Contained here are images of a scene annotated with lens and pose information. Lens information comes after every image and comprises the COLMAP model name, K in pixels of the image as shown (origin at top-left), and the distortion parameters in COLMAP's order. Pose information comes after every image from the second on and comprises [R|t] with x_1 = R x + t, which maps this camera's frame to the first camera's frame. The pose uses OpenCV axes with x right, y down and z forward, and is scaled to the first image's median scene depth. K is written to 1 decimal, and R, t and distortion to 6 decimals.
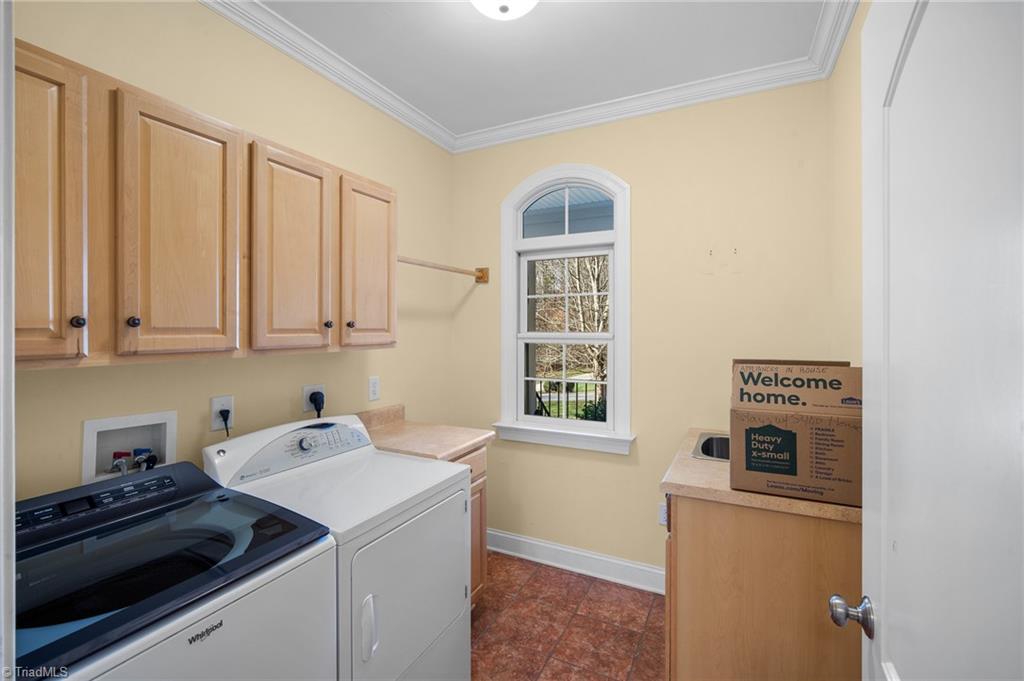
lens RADIAL K [[451.7, 0, 511.7], [0, 451.7, 334.7], [0, 0, 1]] dist [-0.008009, 0.001651]
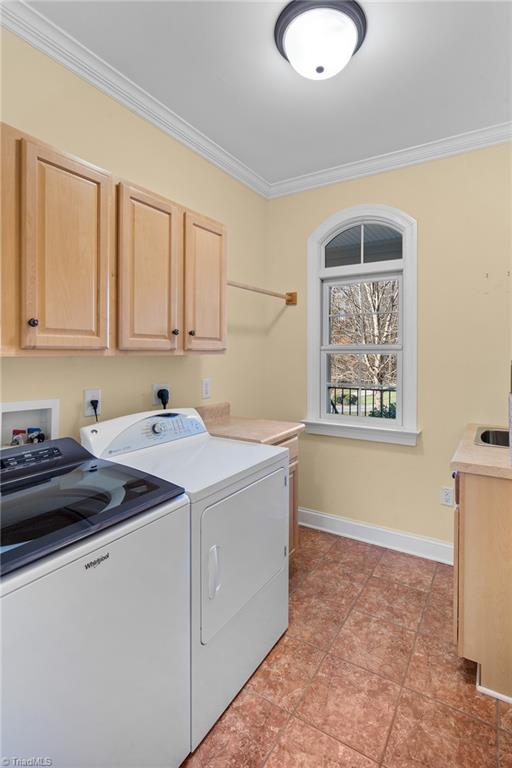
lens RADIAL K [[370.9, 0, 255.7], [0, 370.9, 383.3], [0, 0, 1]] dist [-0.007769, -0.001052]
pose [[0.998410, 0.001229, -0.056350, -0.124330], [-0.001041, 0.999994, 0.003367, 0.110714], [0.056354, -0.003303, 0.998405, -0.005504]]
